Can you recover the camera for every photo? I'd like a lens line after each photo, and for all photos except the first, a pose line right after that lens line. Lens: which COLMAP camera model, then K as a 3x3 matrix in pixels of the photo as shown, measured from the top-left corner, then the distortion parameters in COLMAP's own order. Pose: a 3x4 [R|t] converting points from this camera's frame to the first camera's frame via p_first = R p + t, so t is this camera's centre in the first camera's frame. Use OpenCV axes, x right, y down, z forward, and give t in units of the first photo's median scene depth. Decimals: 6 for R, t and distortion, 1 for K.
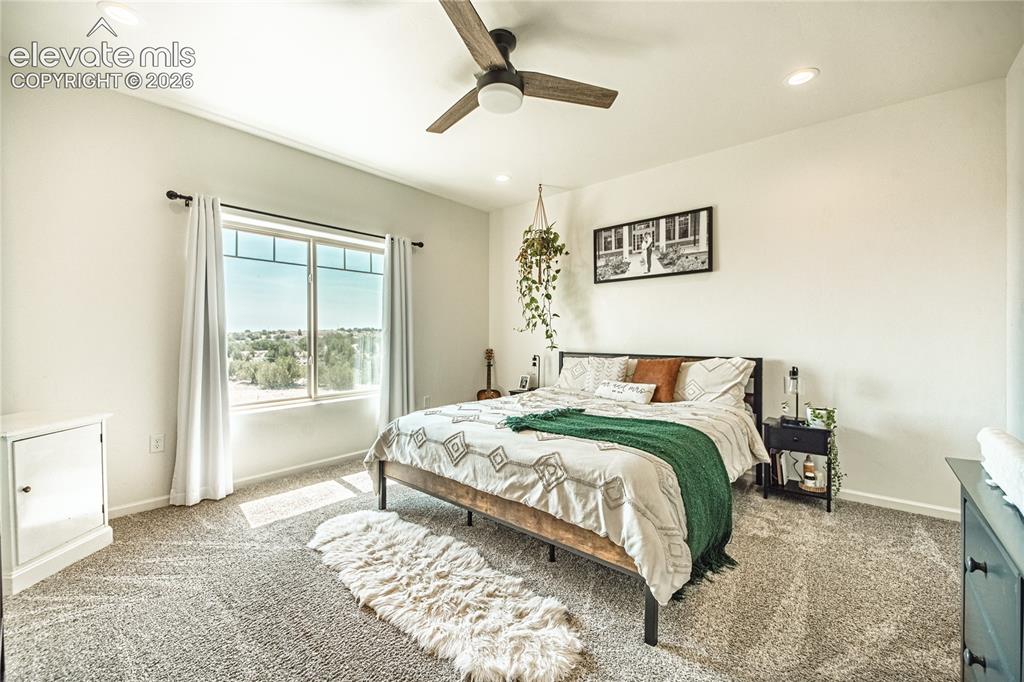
lens RADIAL K [[416.7, 0, 508.7], [0, 416.7, 322.6], [0, 0, 1]] dist [0.032943, -0.011470]
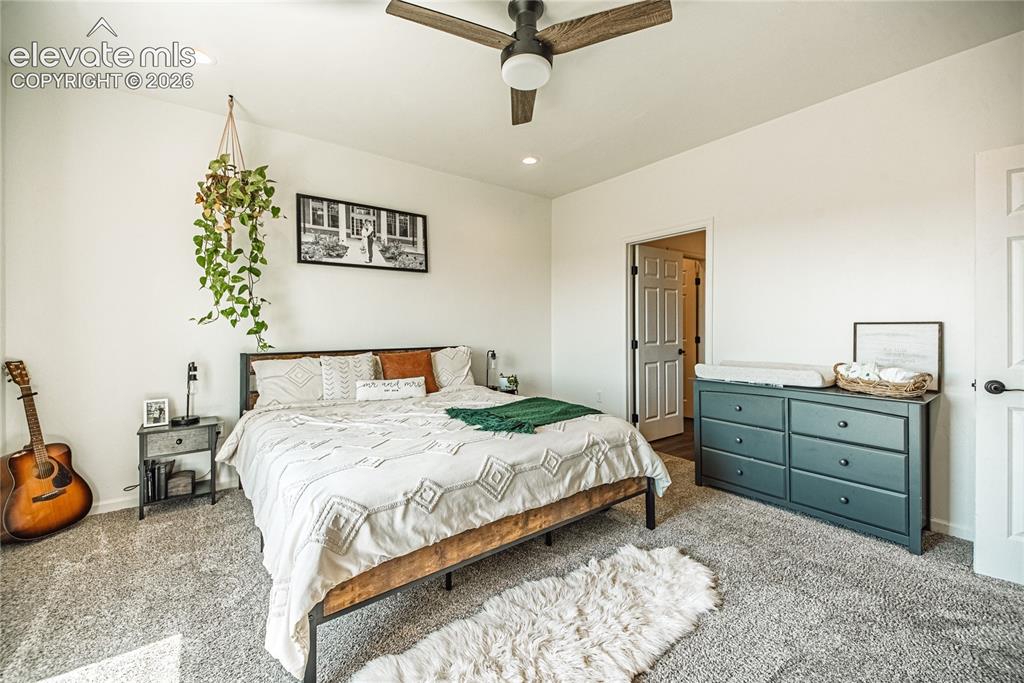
lens RADIAL K [[416.7, 0, 508.7], [0, 416.7, 323.1], [0, 0, 1]] dist [0.032943, -0.011470]
pose [[0.200681, 0.007393, 0.979629, -0.546447], [-0.030608, 0.999531, -0.001273, 0.008843], [-0.979178, -0.029729, 0.200813, 0.515385]]
